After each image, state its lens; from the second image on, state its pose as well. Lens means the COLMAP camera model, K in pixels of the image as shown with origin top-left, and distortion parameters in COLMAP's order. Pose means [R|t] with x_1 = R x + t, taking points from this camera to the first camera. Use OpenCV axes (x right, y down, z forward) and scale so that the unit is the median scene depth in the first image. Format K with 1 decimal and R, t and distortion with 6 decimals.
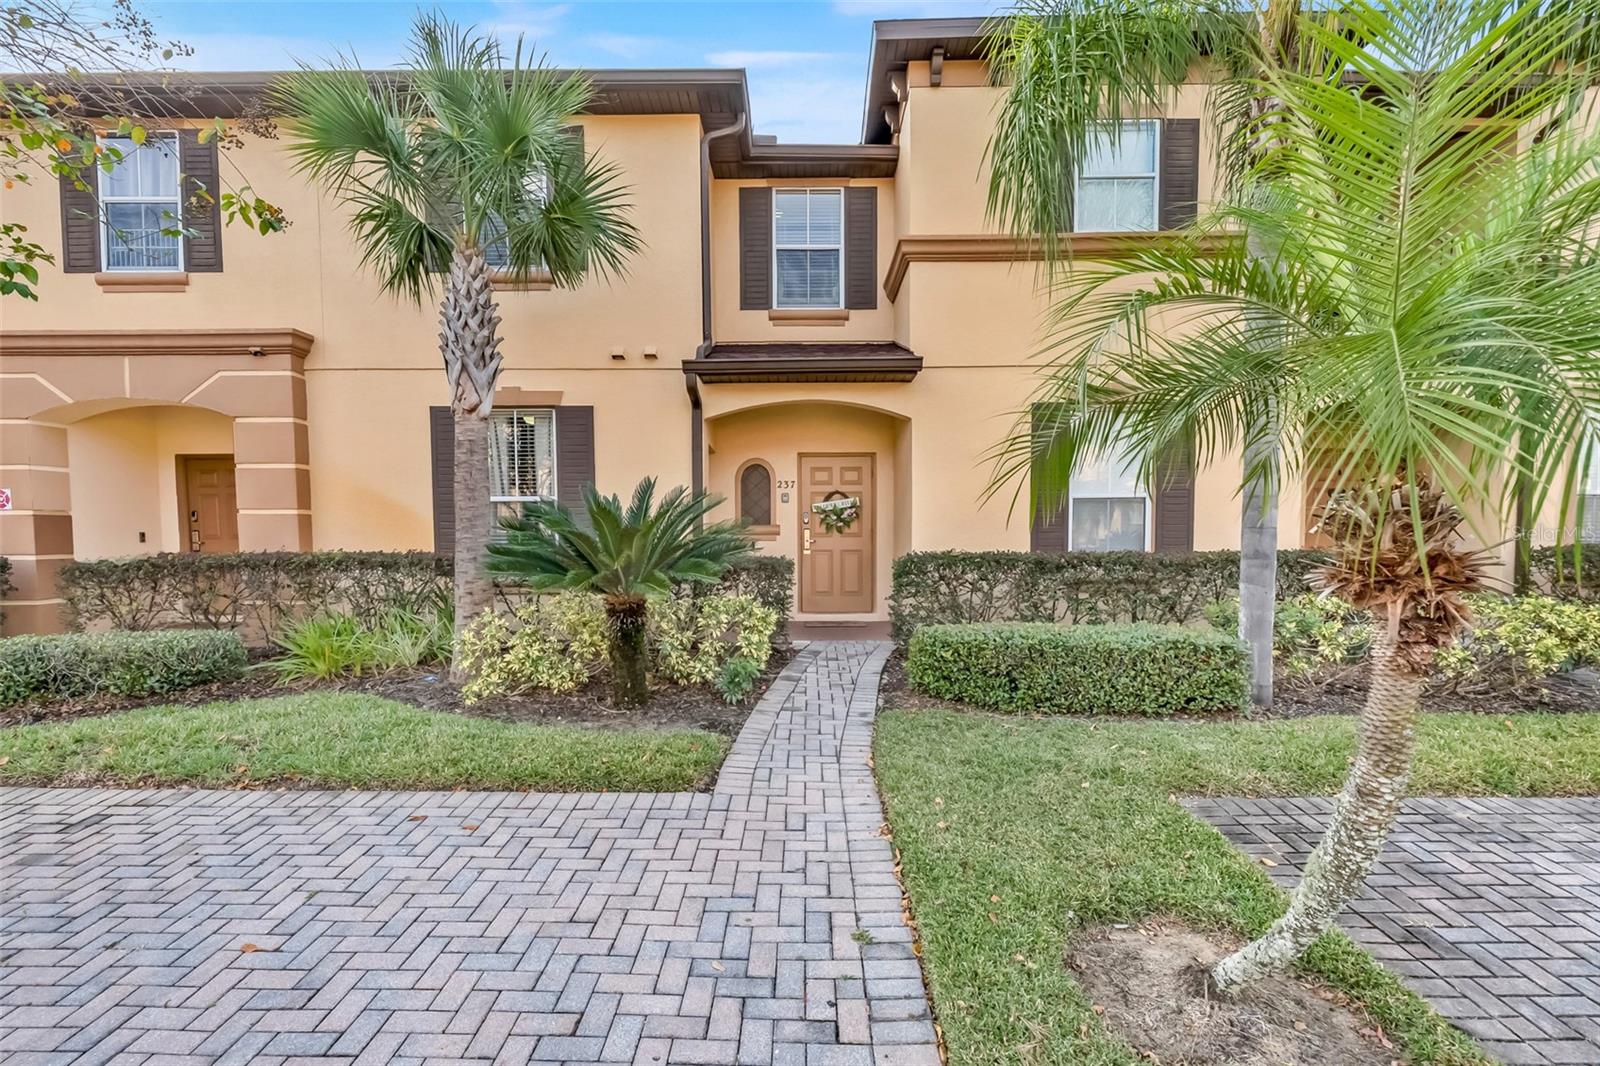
lens RADIAL K [[721.2, 0, 785.7], [0, 721.2, 560.6], [0, 0, 1]] dist [-0.008867, 0.000134]
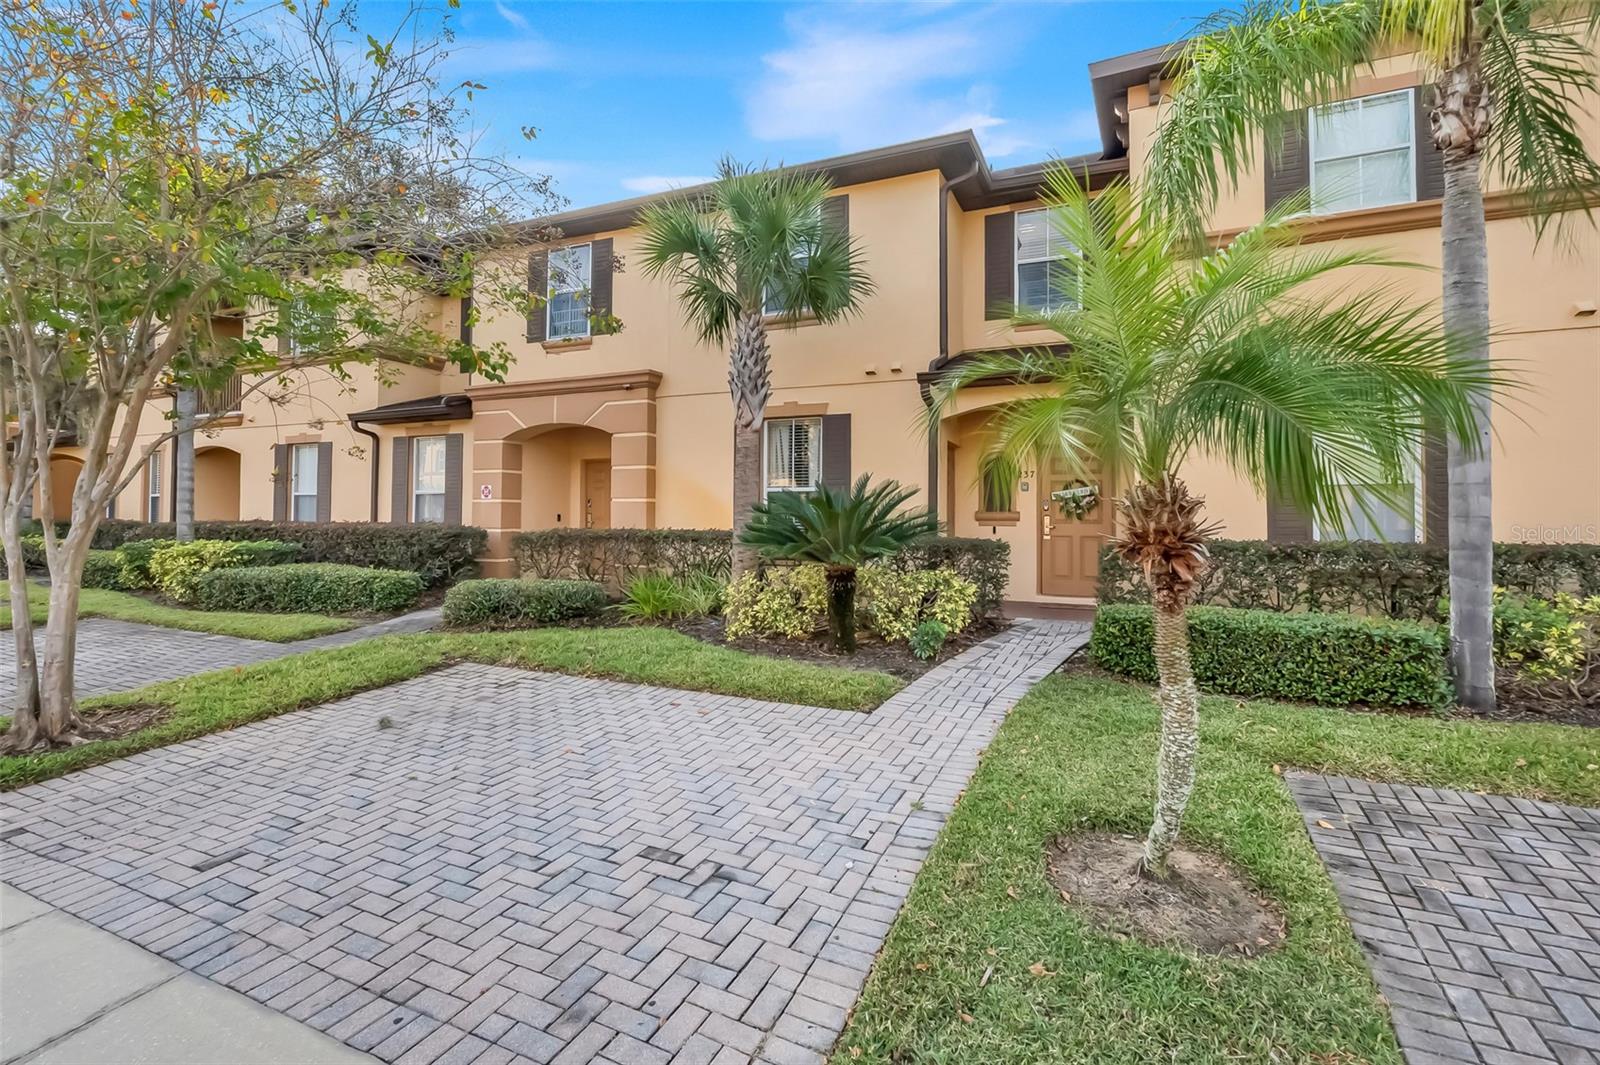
lens RADIAL K [[721.2, 0, 810.7], [0, 721.2, 480.3], [0, 0, 1]] dist [-0.008867, 0.000134]
pose [[0.916757, -0.010456, -0.399308, 0.218269], [-0.026550, 0.995852, -0.087032, 0.009895], [0.398562, 0.090389, 0.912676, -0.187790]]
